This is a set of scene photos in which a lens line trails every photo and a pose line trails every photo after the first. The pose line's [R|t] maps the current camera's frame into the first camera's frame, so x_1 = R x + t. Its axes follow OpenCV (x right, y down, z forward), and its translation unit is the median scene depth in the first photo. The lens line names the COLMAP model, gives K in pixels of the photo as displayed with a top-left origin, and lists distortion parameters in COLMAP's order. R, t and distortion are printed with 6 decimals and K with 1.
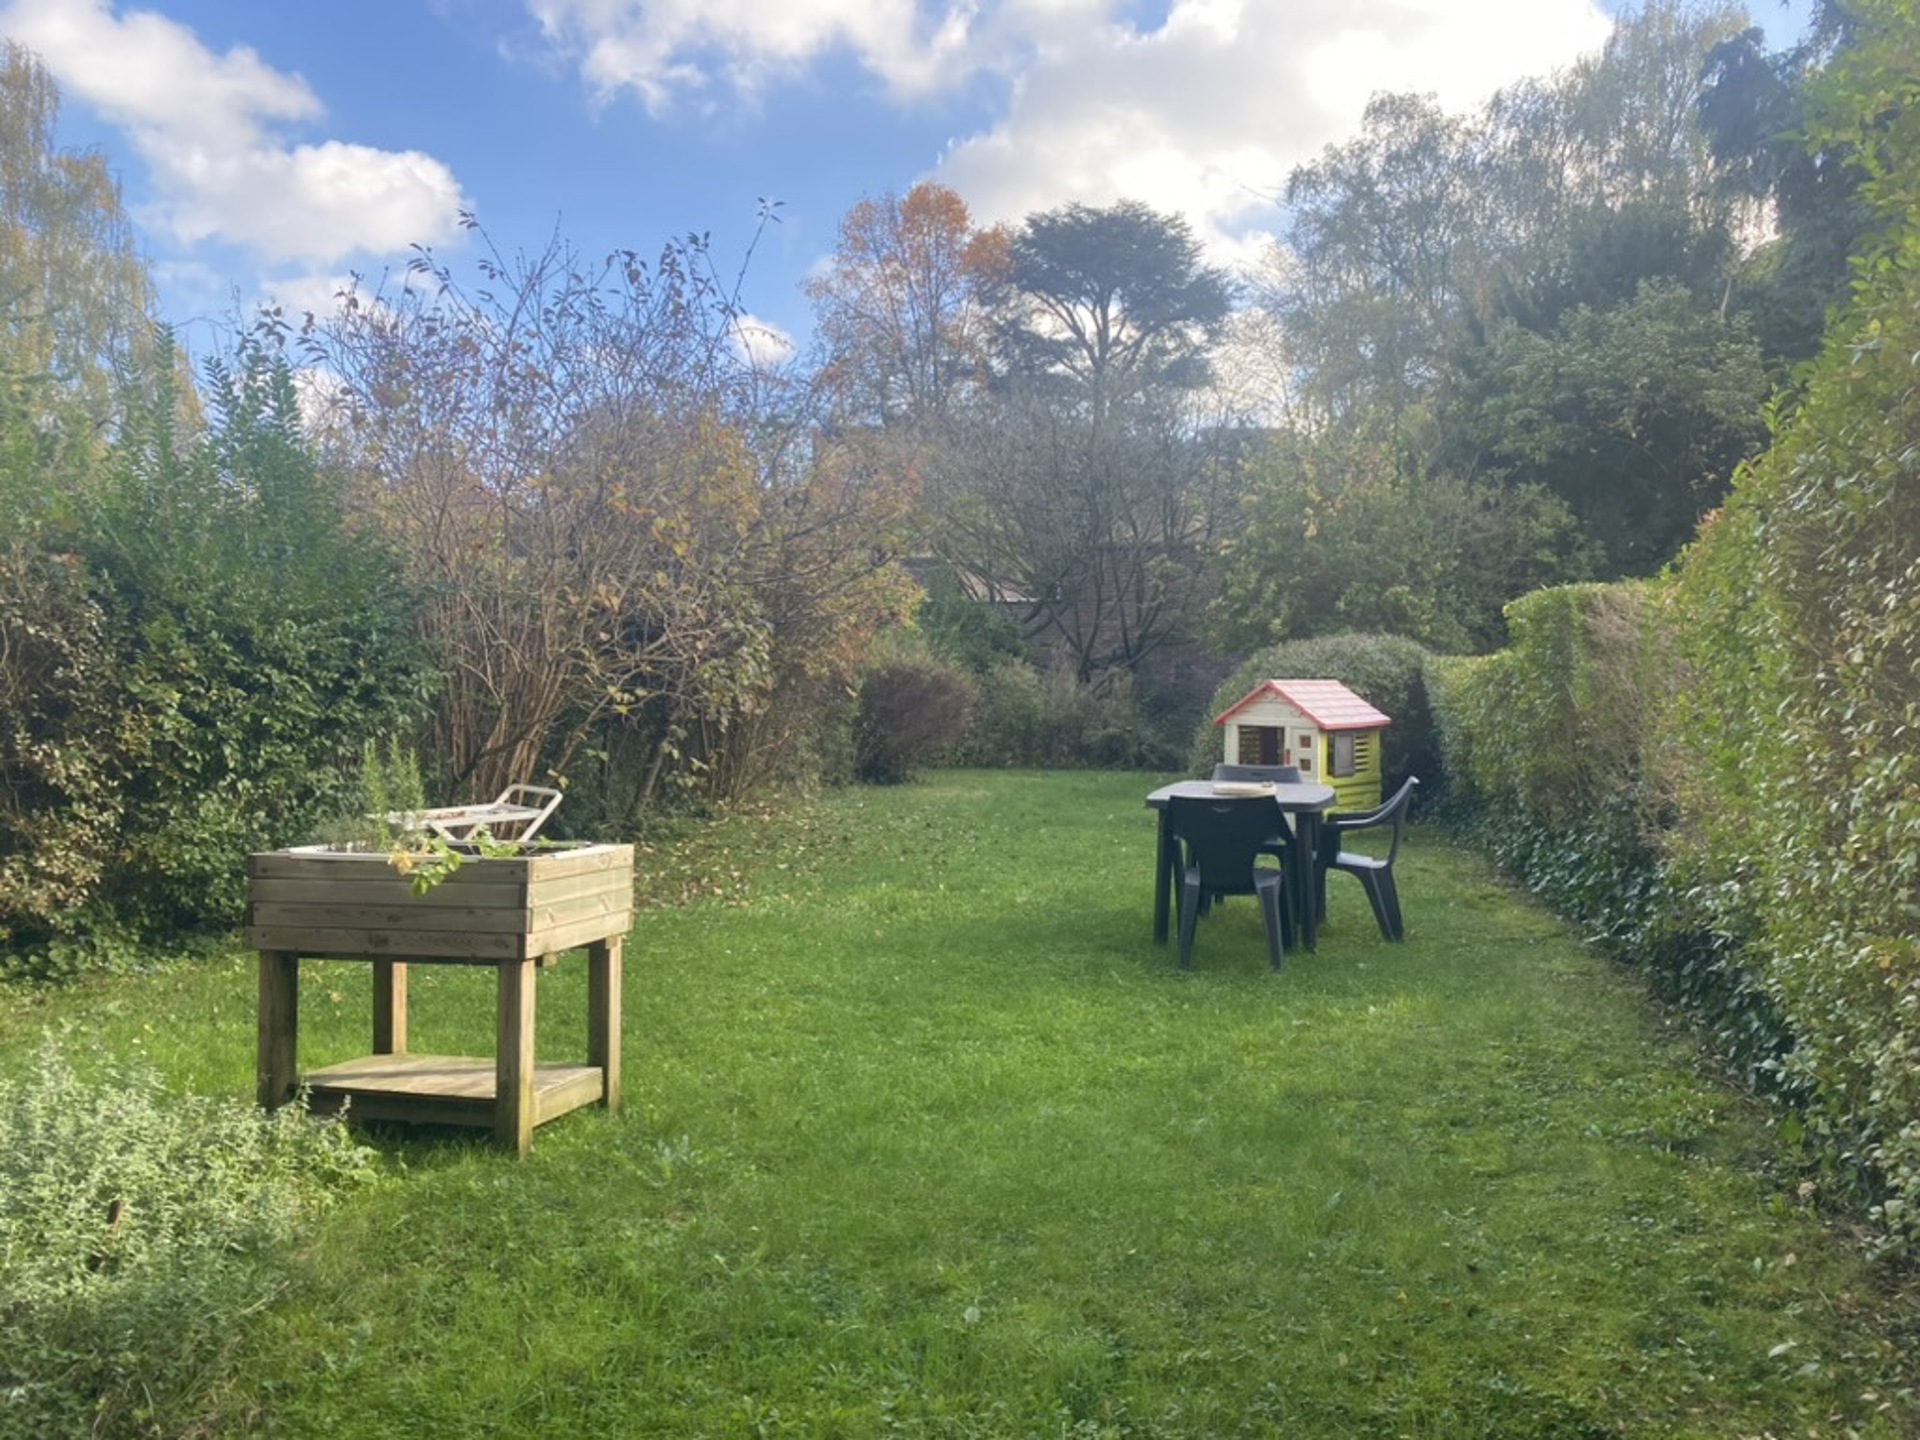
lens RADIAL K [[1473.0, 0, 961.2], [0, 1473.0, 686.9], [0, 0, 1]] dist [-0.003211, -0.001443]
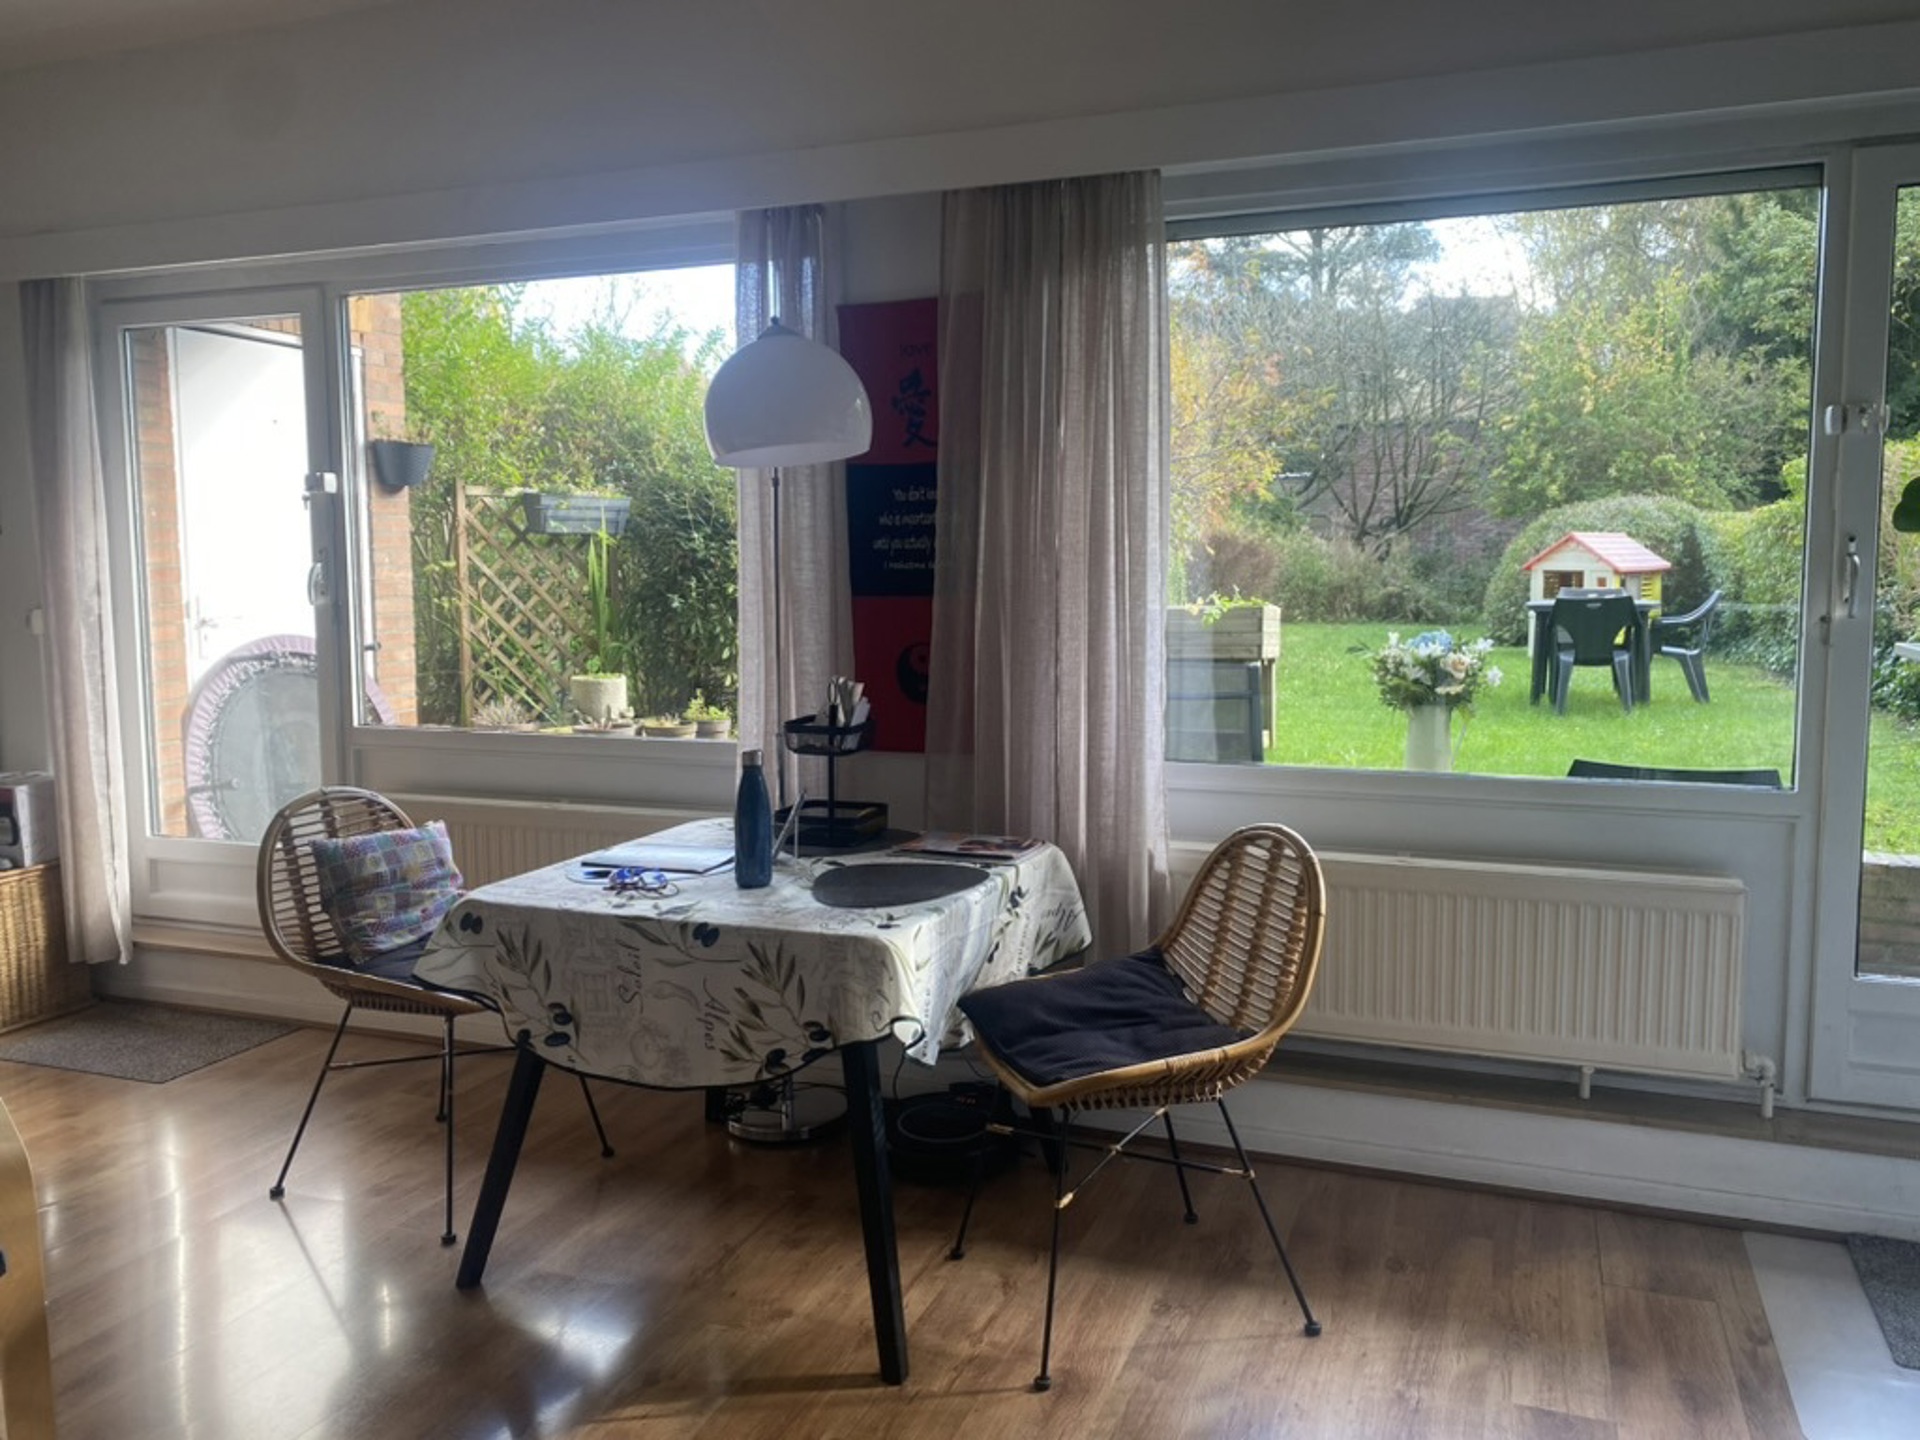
lens RADIAL K [[1465.2, 0, 960.0], [0, 1465.2, 720.0], [0, 0, 1]] dist [-0.087826, 0.082160]
pose [[0.990807, -0.001360, -0.135274, -0.089350], [0.015113, 0.994803, 0.100691, 0.014932], [0.134434, -0.101810, 0.985679, -0.179784]]
